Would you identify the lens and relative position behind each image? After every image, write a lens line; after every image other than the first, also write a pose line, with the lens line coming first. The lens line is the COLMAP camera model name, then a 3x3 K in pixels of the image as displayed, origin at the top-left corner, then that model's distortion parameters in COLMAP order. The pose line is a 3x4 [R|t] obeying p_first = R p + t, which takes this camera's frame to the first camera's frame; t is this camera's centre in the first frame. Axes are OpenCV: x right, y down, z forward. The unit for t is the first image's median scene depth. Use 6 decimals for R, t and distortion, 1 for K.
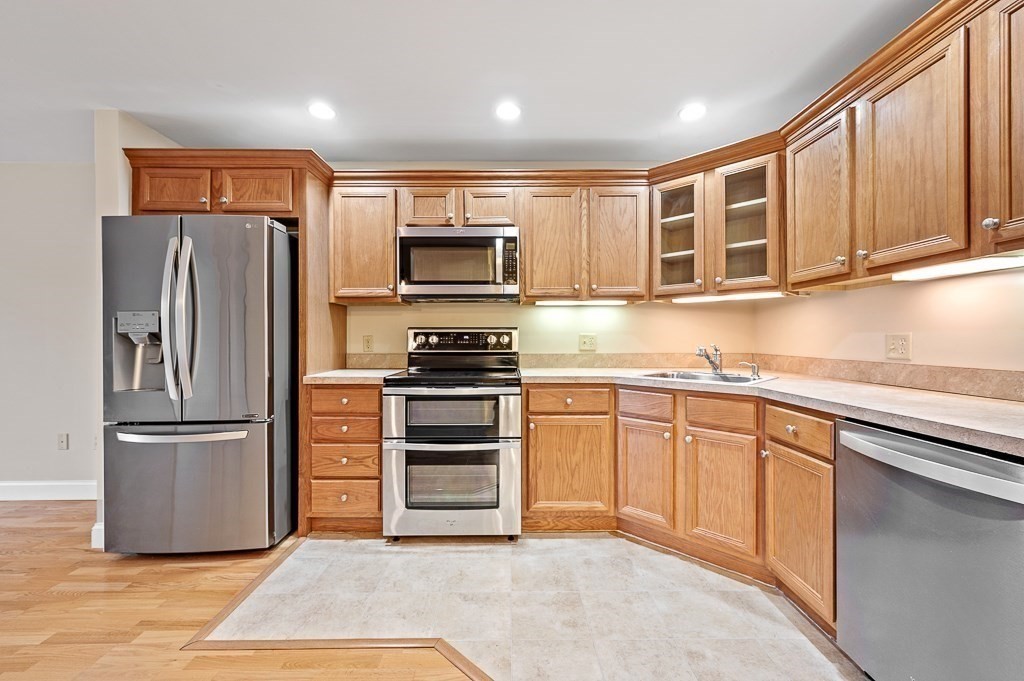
lens RADIAL K [[428.2, 0, 516.0], [0, 428.2, 338.9], [0, 0, 1]] dist [-0.001111, 0.000319]
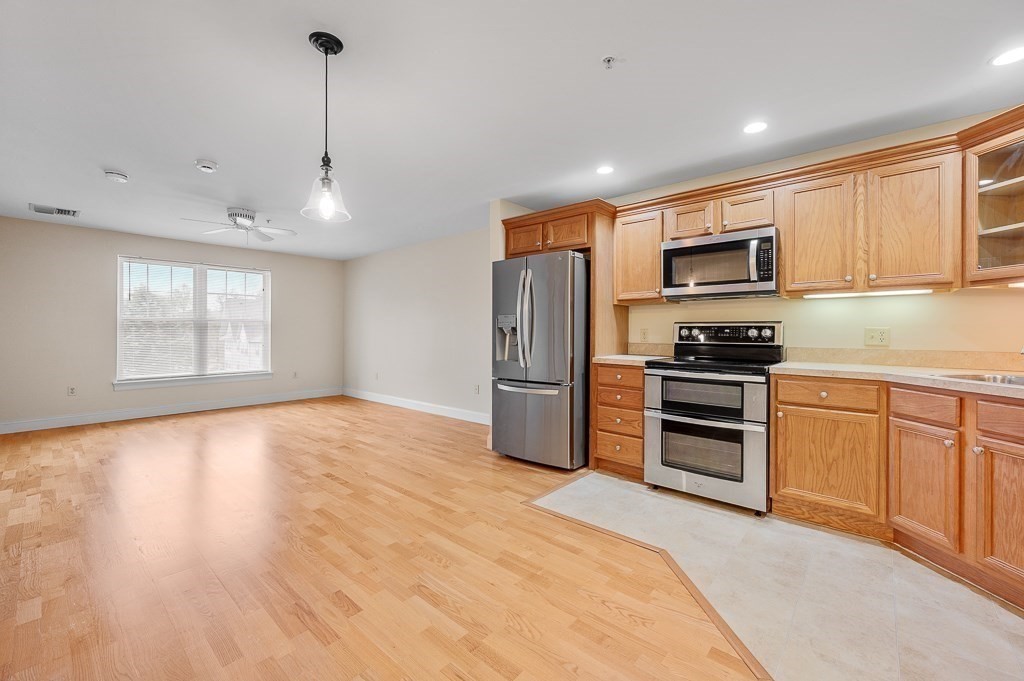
lens RADIAL K [[402.3, 0, 514.9], [0, 402.3, 332.2], [0, 0, 1]] dist [0.001012, 0.000172]
pose [[0.751250, 0.007235, -0.659978, 0.197057], [-0.007884, 0.999967, 0.001988, 0.002872], [0.659971, 0.003710, 0.751282, -0.184038]]
